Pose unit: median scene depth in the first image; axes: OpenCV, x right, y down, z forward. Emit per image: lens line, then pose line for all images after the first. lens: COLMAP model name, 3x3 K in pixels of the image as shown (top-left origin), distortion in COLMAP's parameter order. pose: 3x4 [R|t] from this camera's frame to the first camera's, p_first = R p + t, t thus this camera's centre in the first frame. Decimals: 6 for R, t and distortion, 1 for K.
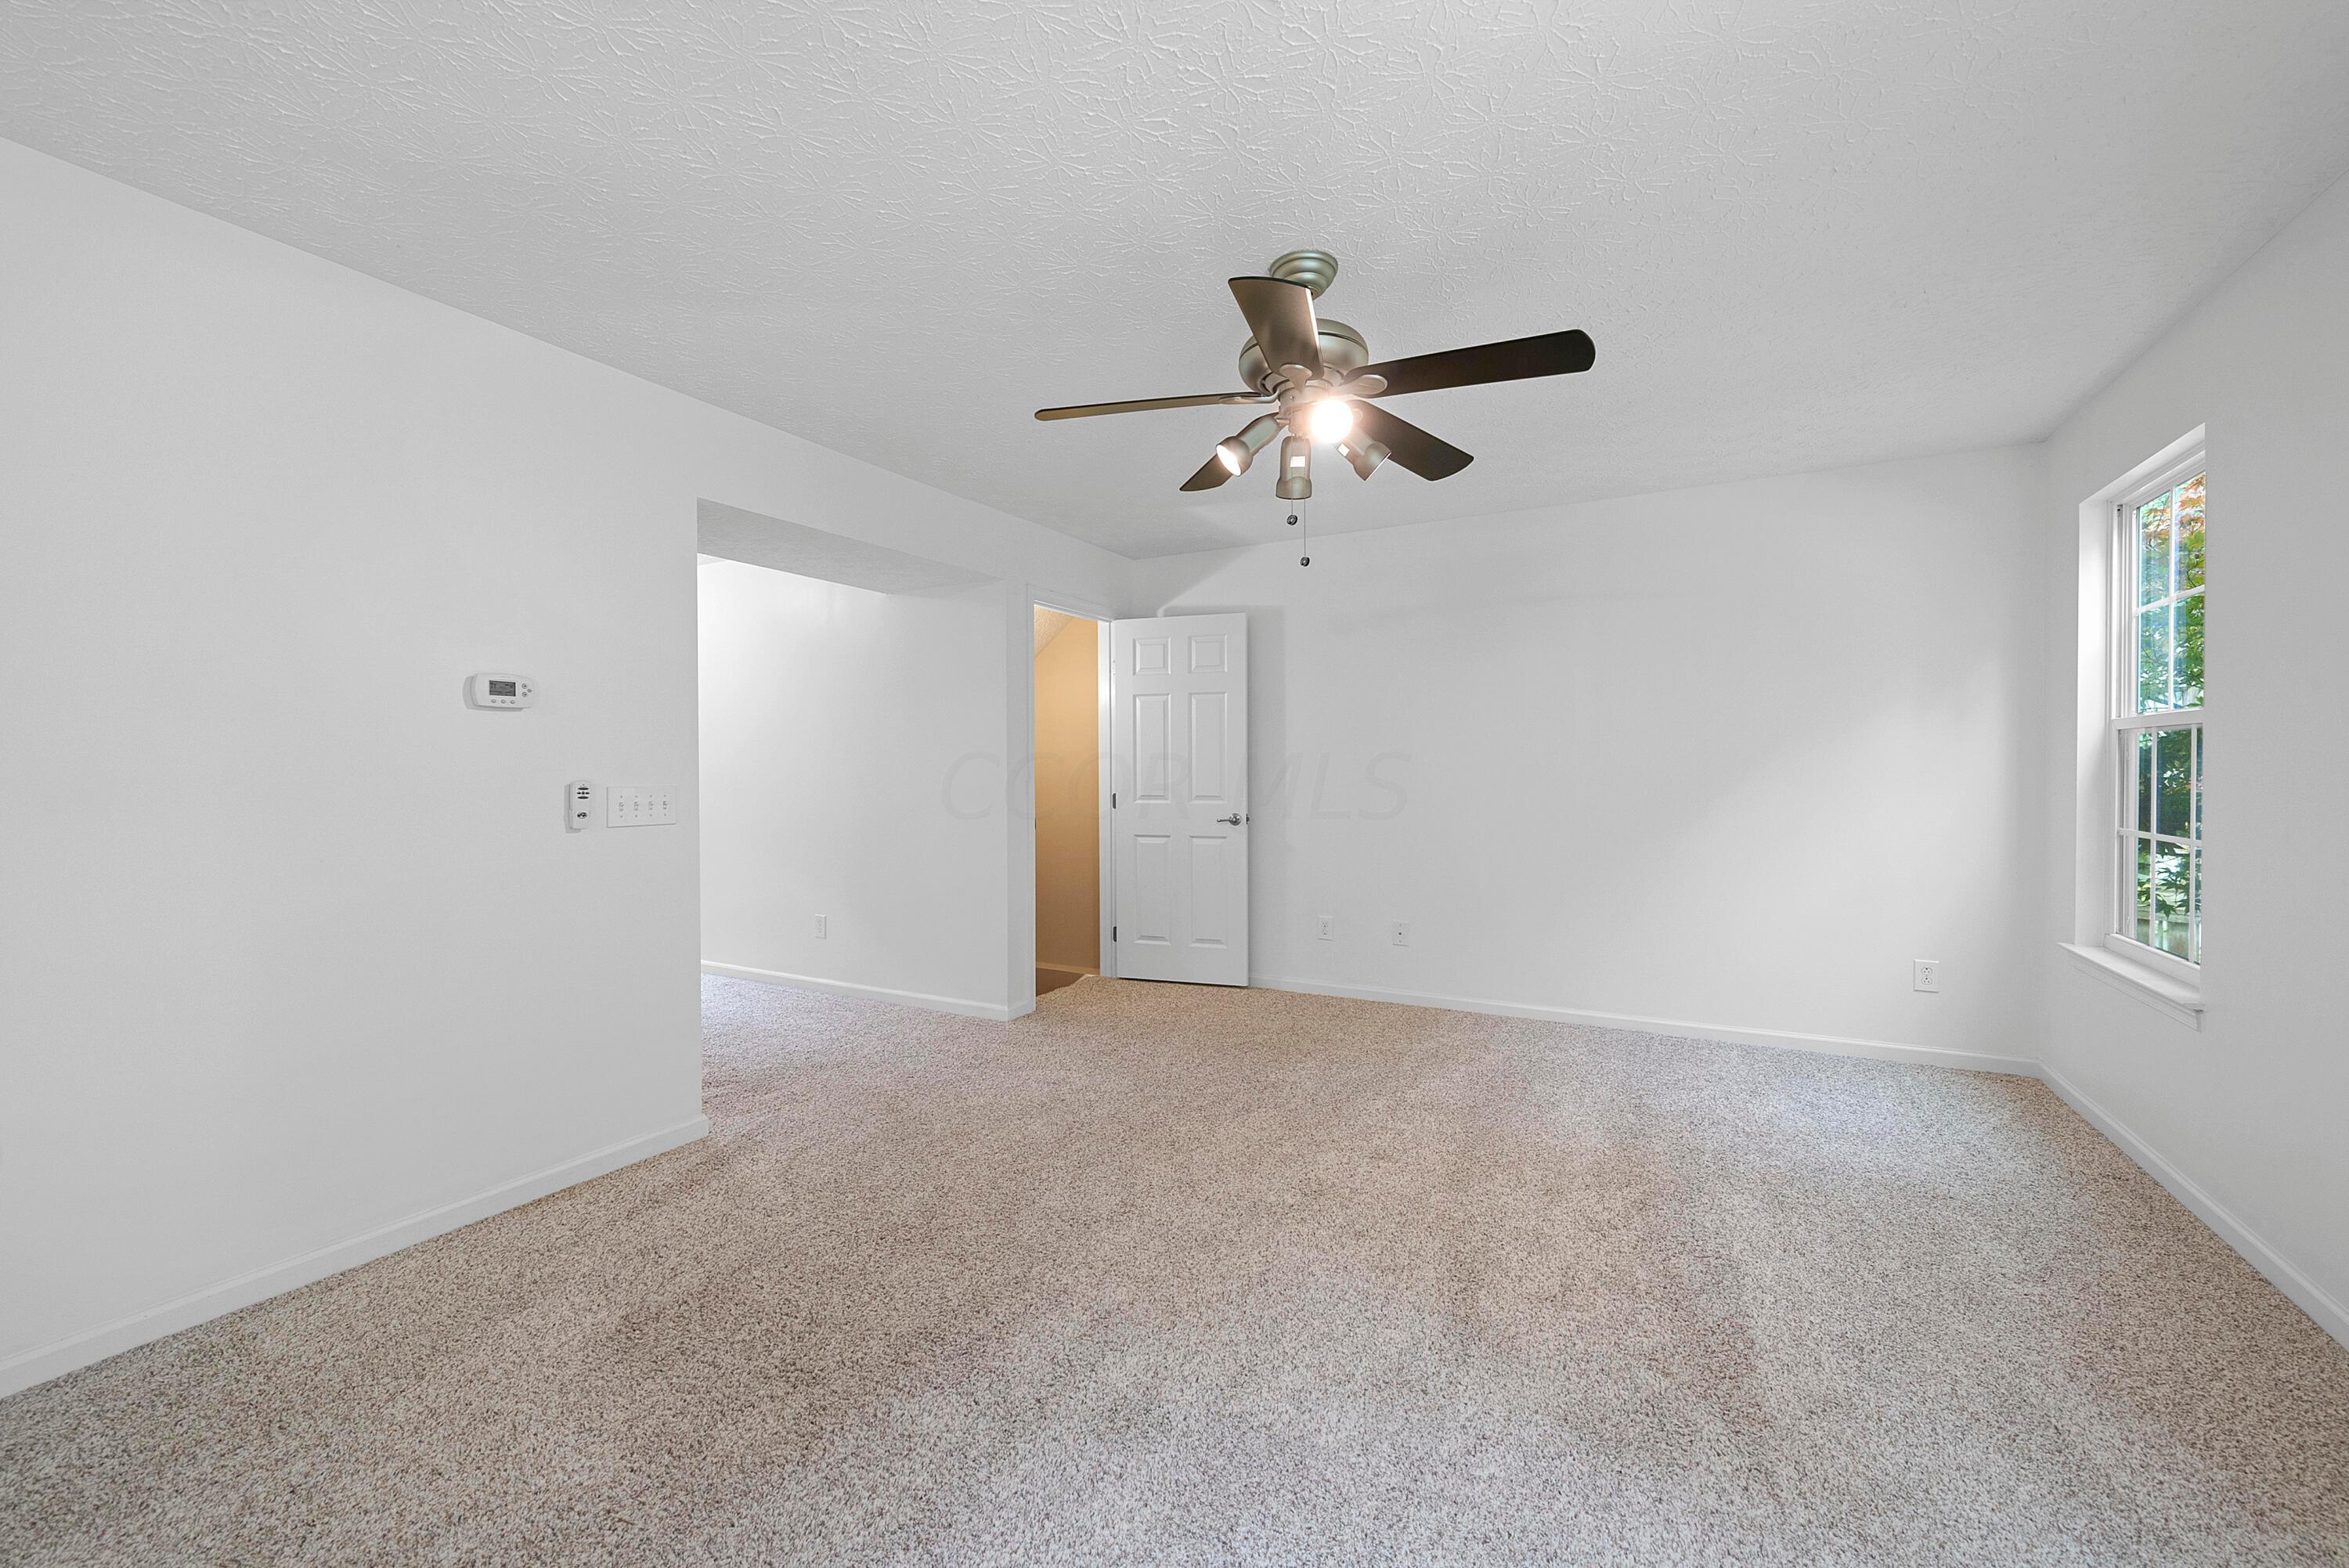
lens RADIAL K [[930.7, 0, 1180.0], [0, 930.7, 777.6], [0, 0, 1]] dist [-0.009004, 0.000718]
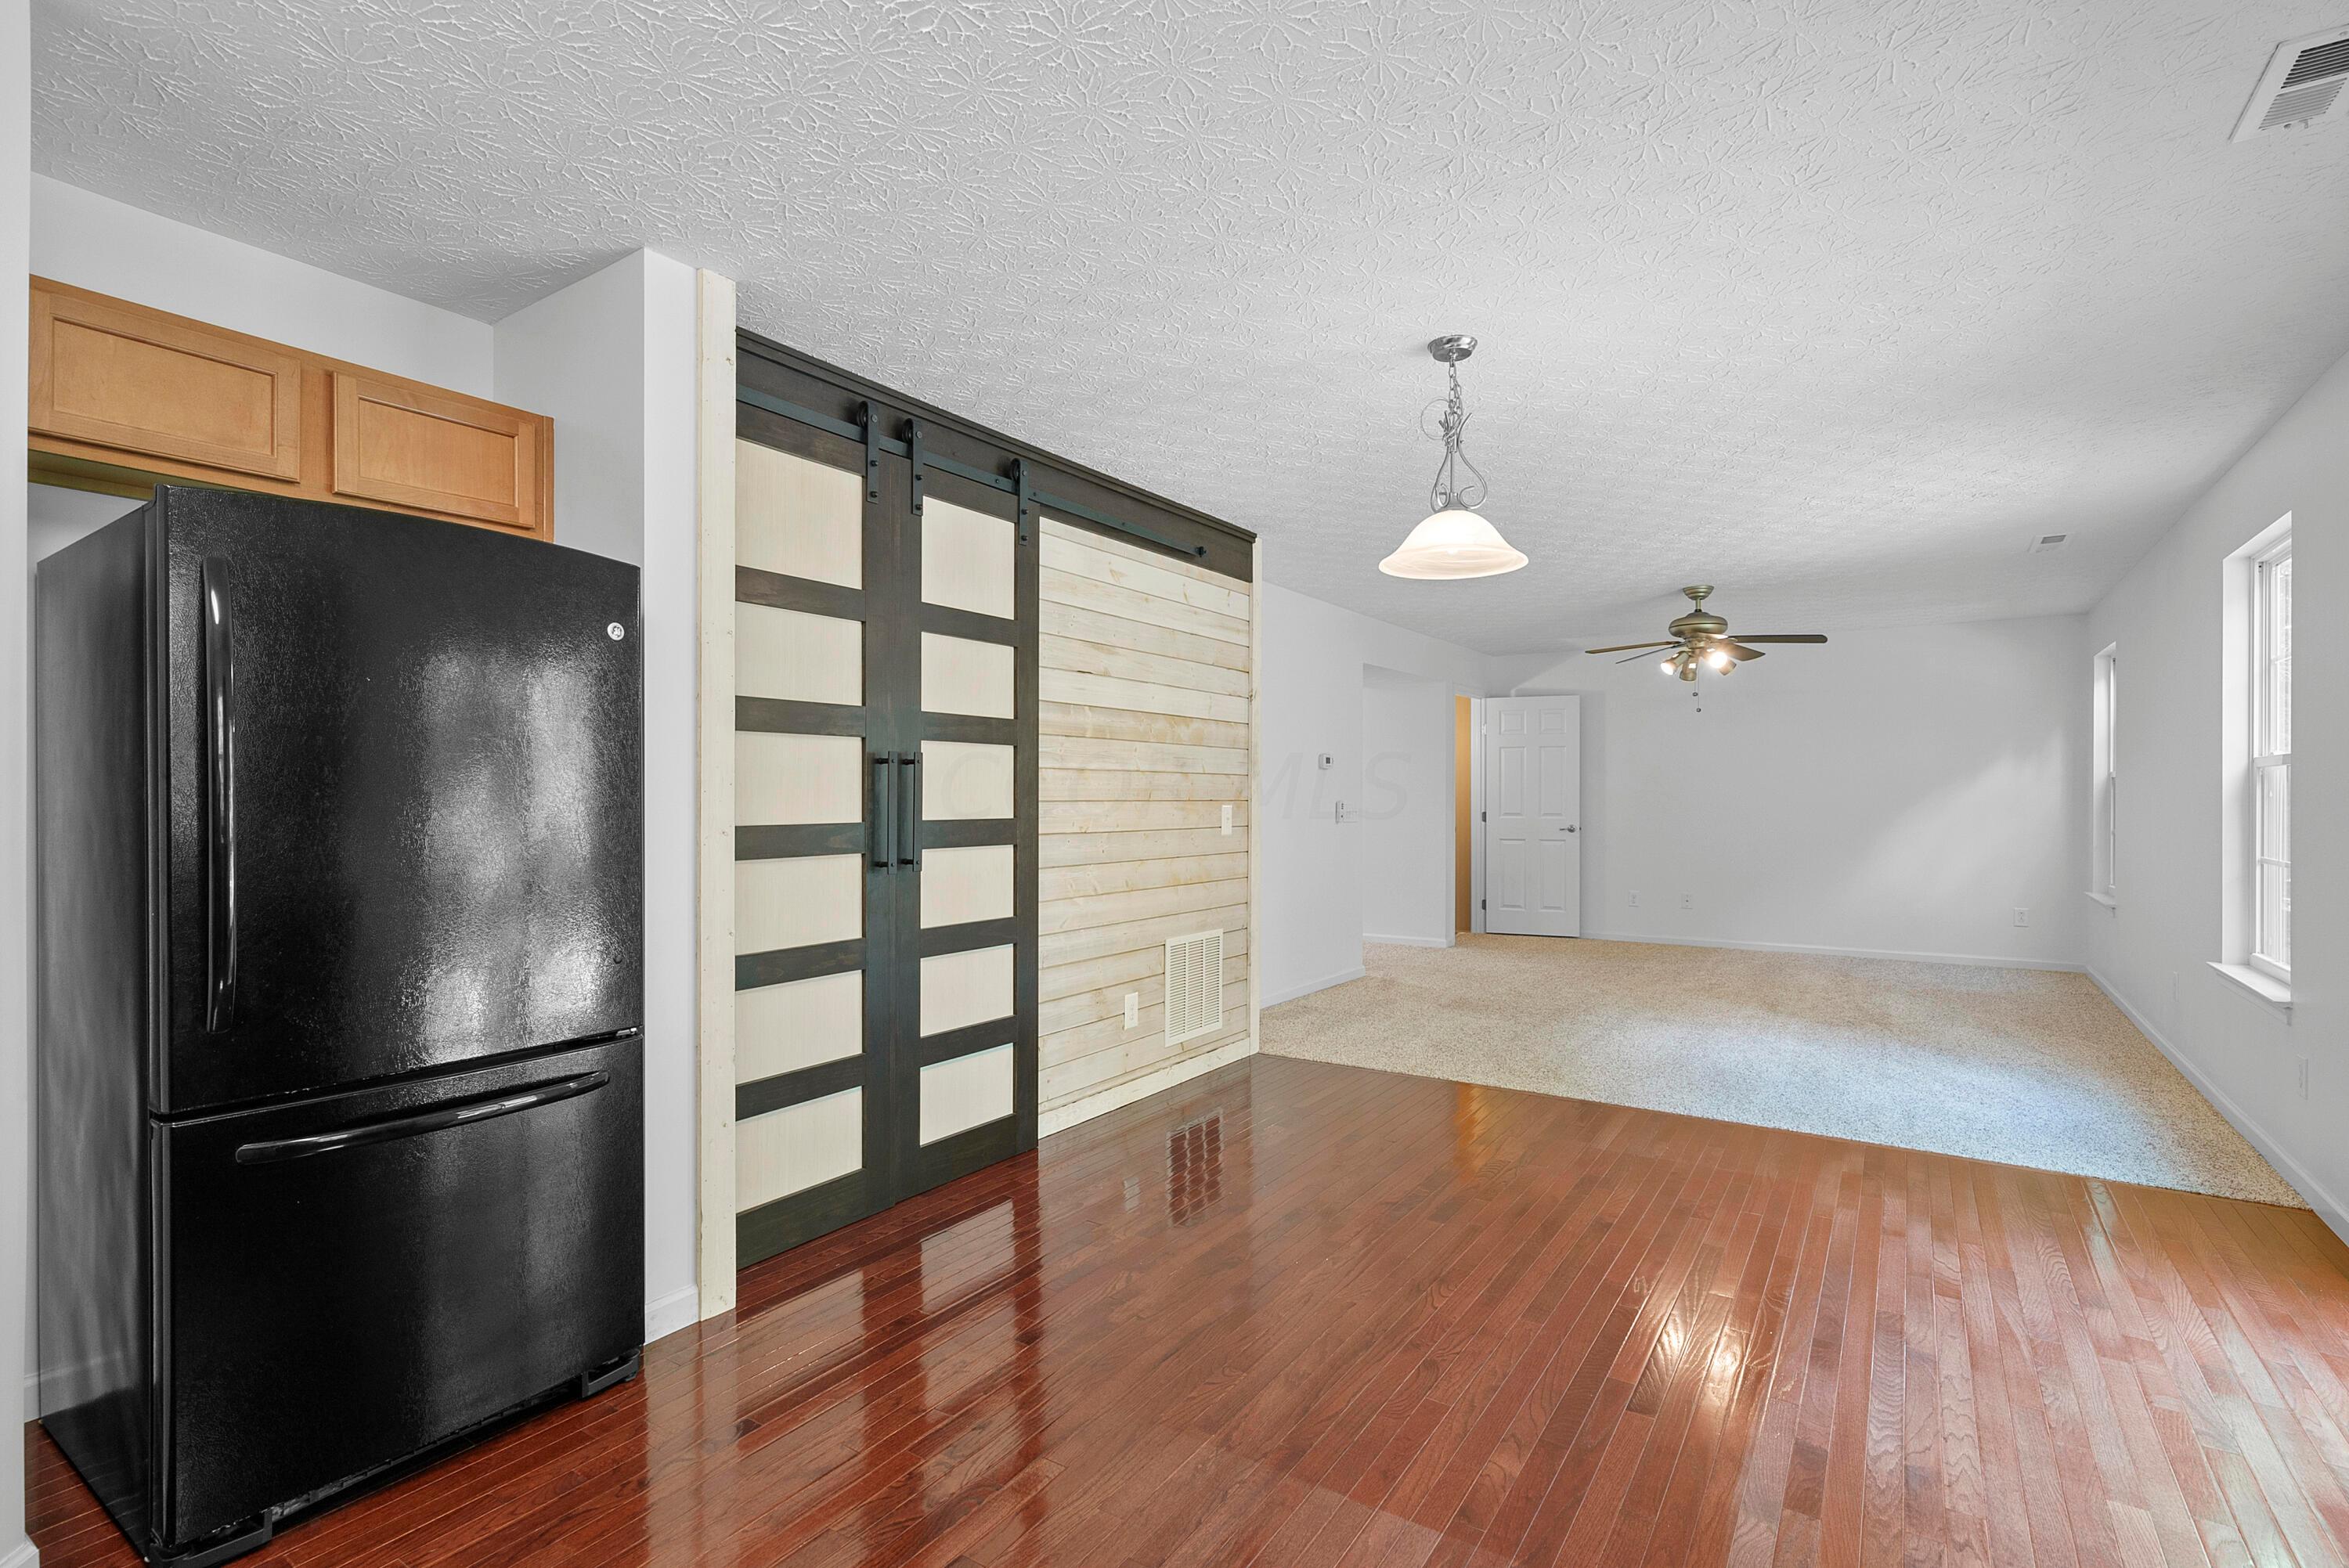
lens RADIAL K [[1091.9, 0, 1192.3], [0, 1091.9, 793.7], [0, 0, 1]] dist [-0.000666, 0.000460]
pose [[0.996920, 0.003236, -0.078361, -0.638109], [-0.004127, 0.999929, -0.011208, 0.014092], [0.078319, 0.011497, 0.996862, -1.286211]]
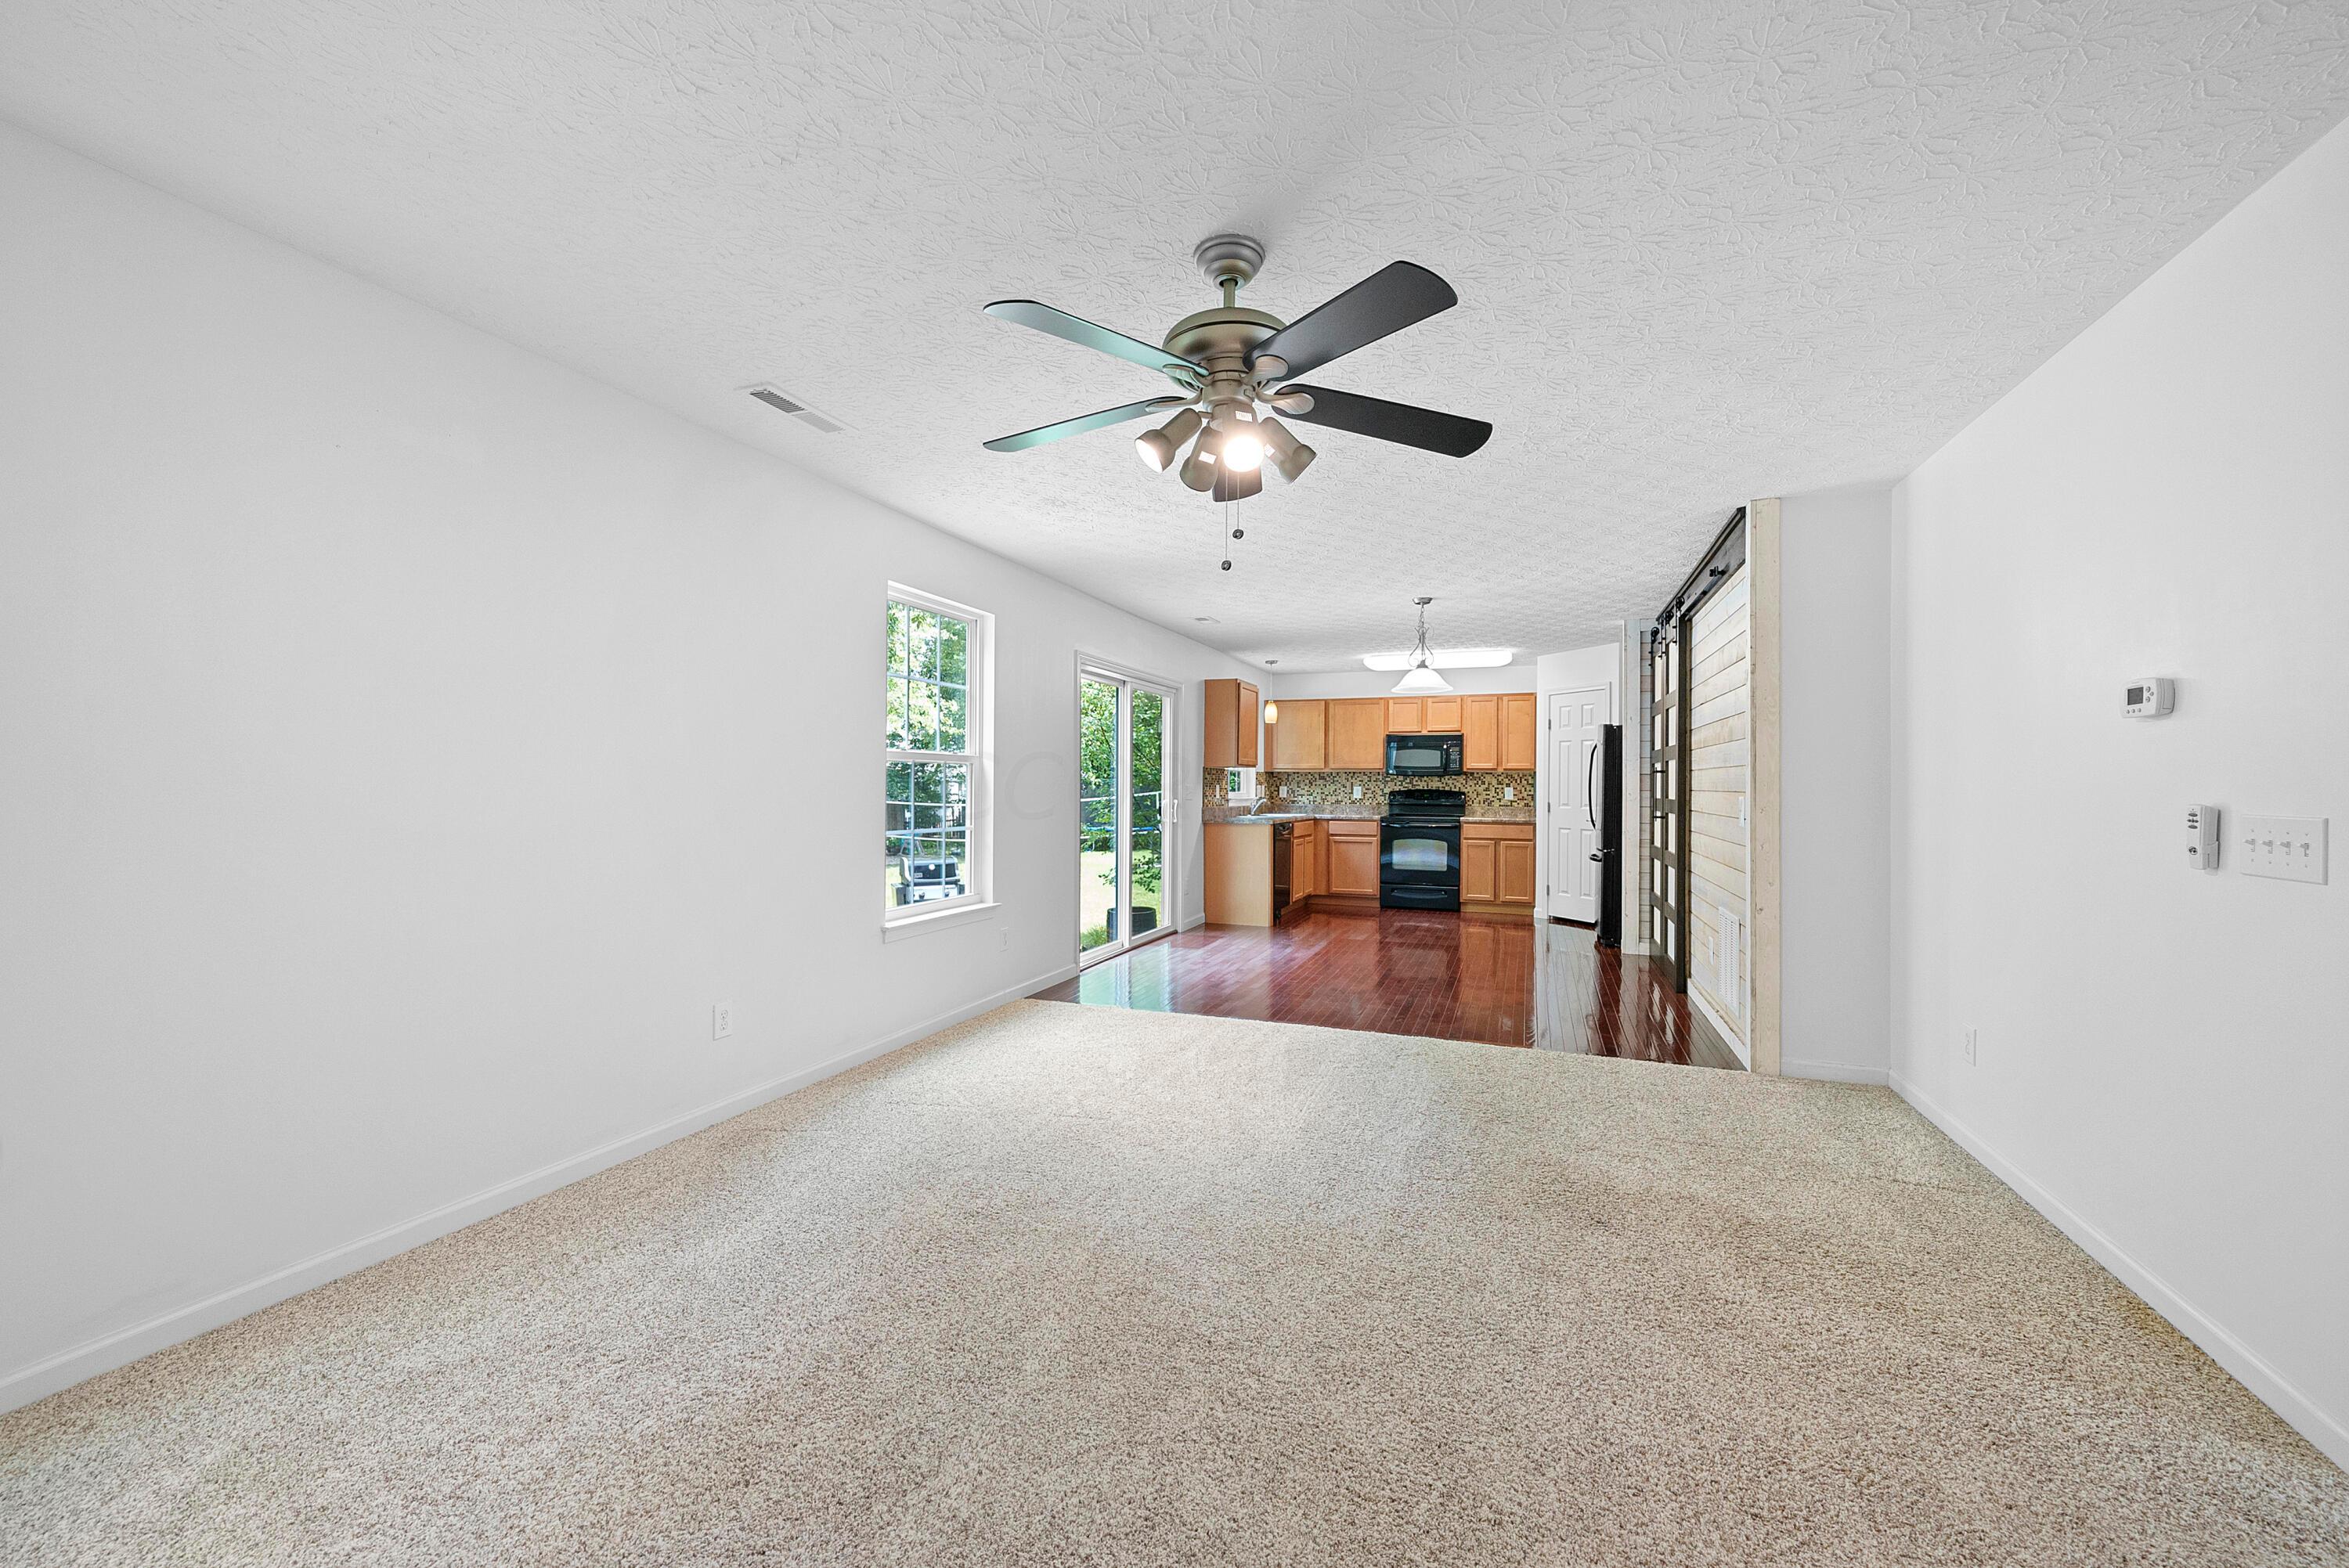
lens RADIAL K [[930.7, 0, 1180.7], [0, 930.7, 782.9], [0, 0, 1]] dist [-0.009004, 0.000718]
pose [[-0.989495, -0.003304, -0.144528, 0.212120], [-0.004529, 0.999957, 0.008151, -0.011679], [0.144494, 0.008720, -0.989467, 1.296212]]
